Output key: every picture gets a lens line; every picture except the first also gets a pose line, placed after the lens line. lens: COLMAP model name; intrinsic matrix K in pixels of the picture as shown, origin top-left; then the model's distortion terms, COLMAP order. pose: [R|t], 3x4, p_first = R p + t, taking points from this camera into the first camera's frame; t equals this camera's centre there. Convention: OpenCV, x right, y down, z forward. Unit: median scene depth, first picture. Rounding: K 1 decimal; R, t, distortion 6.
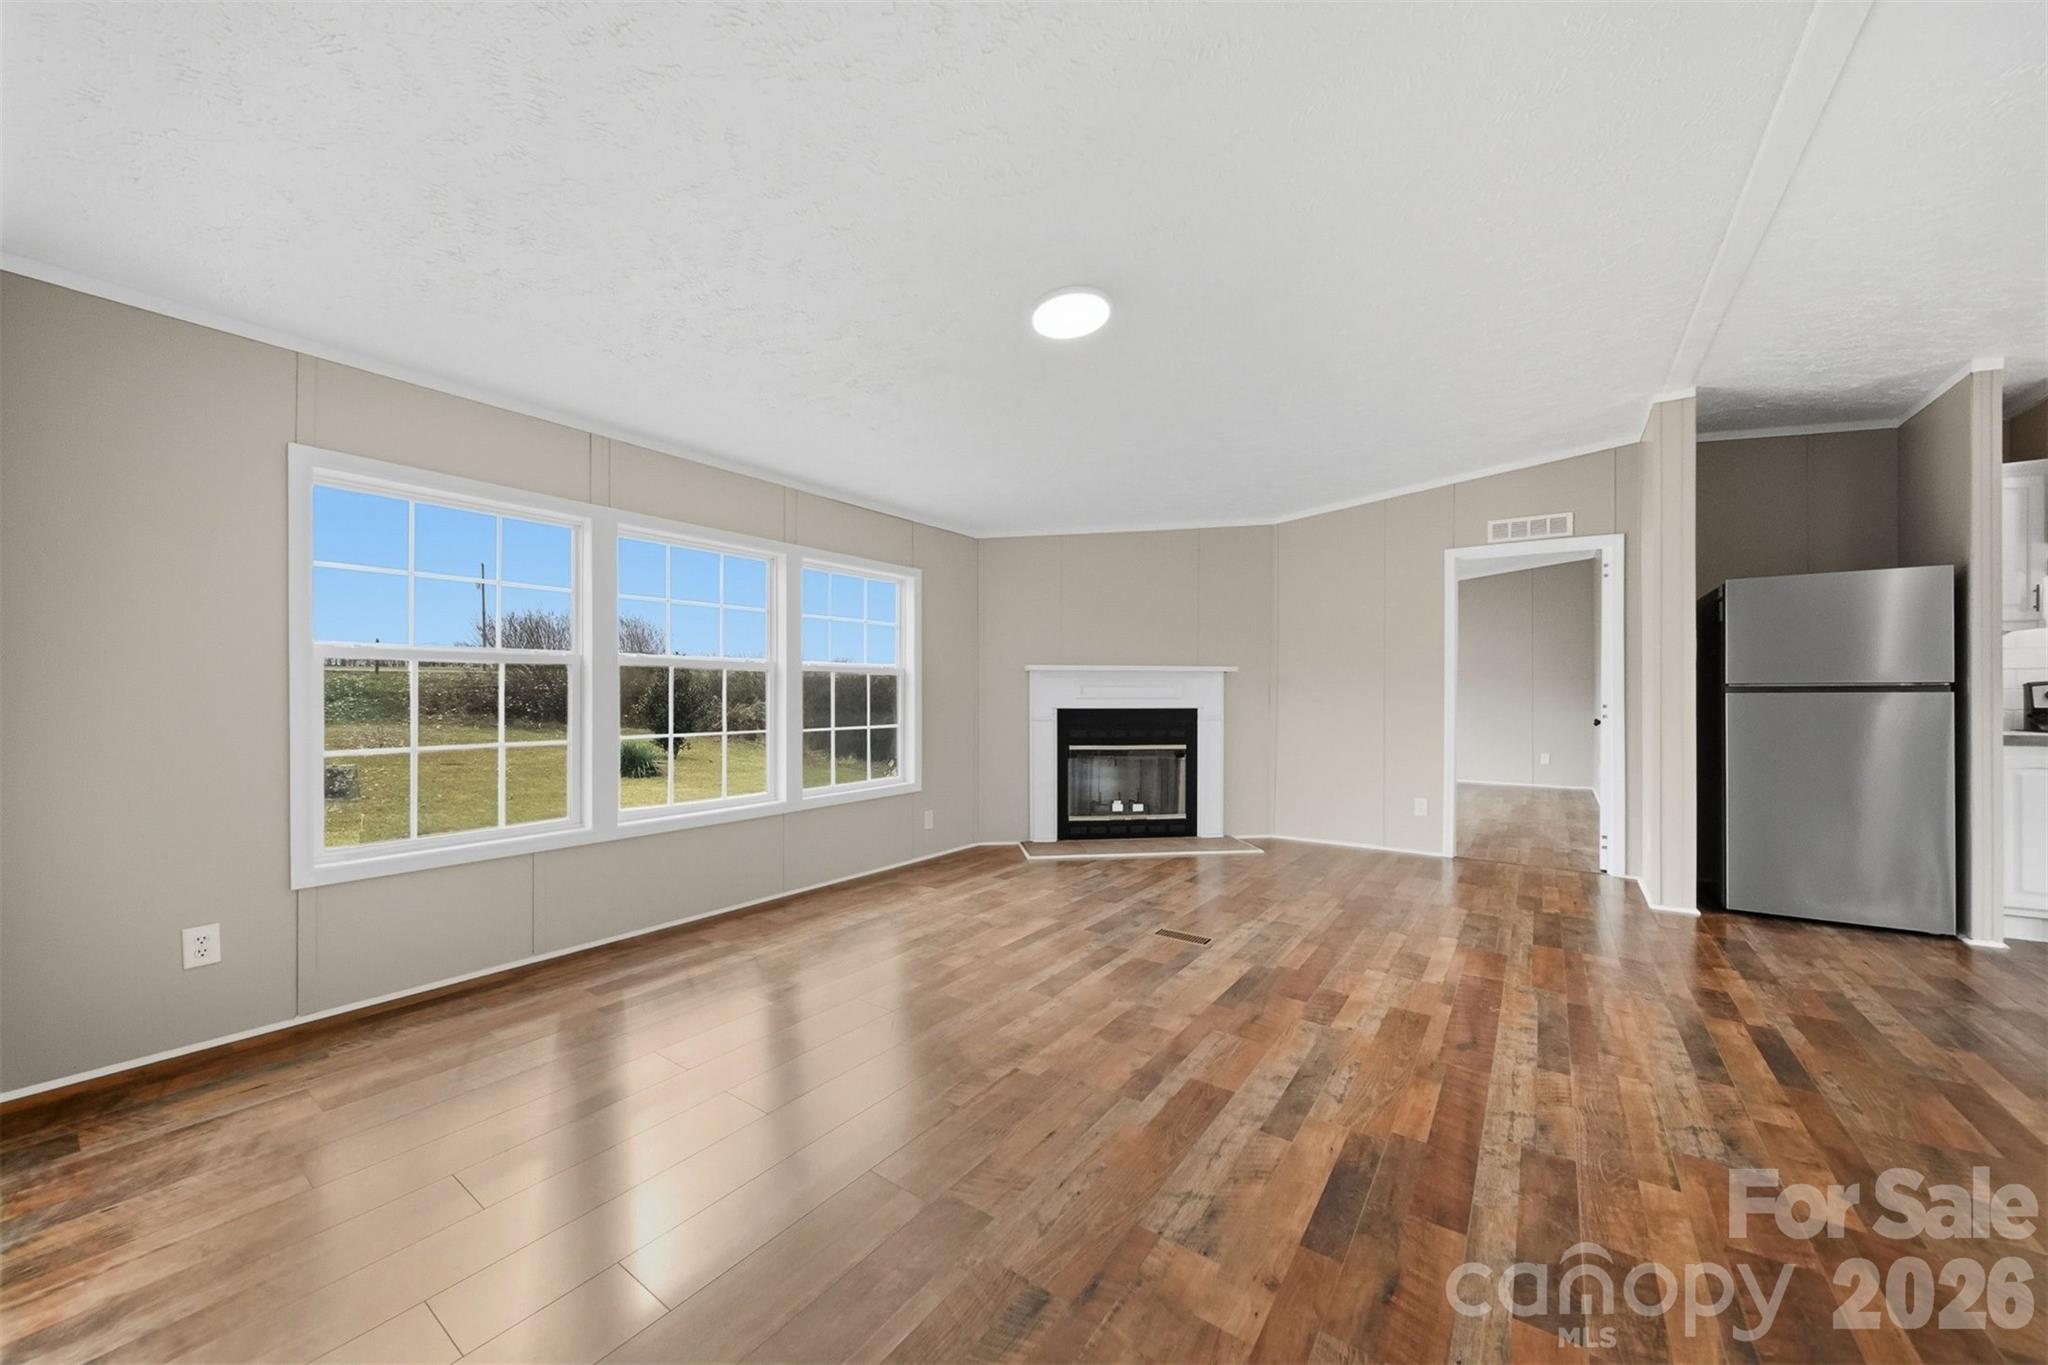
lens RADIAL K [[736.3, 0, 1019.3], [0, 736.3, 693.5], [0, 0, 1]] dist [-0.004661, -0.000349]
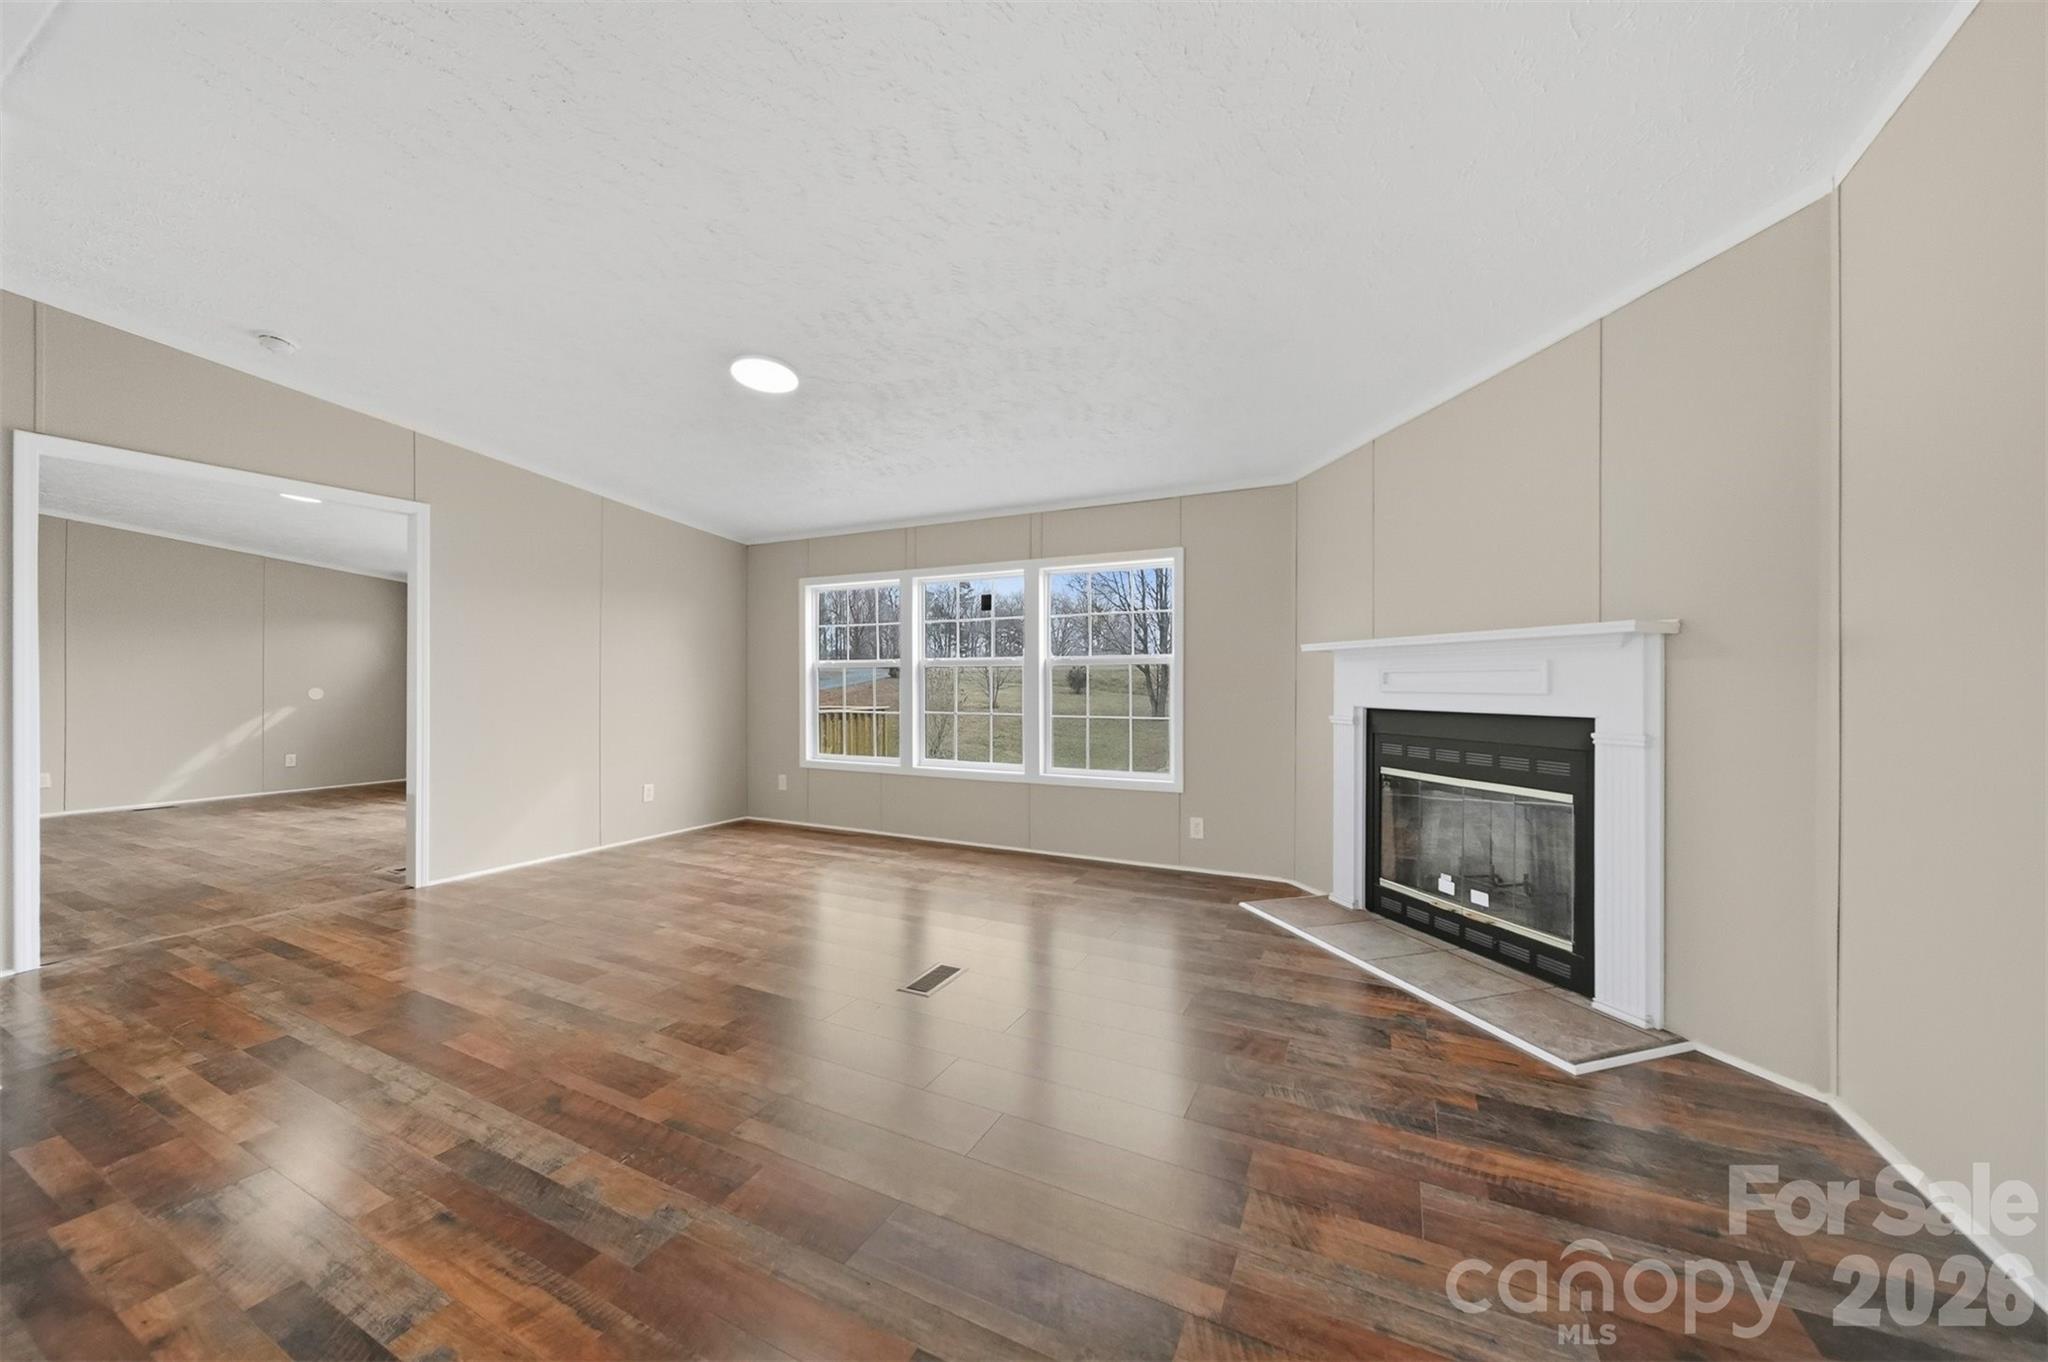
lens RADIAL K [[736.3, 0, 1019.3], [0, 736.3, 692.0], [0, 0, 1]] dist [-0.004661, -0.000349]
pose [[0.152385, 0.010476, -0.988266, 1.048140], [-0.001255, 0.999945, 0.010406, 0.000444], [0.988320, -0.000345, 0.152390, 0.967910]]
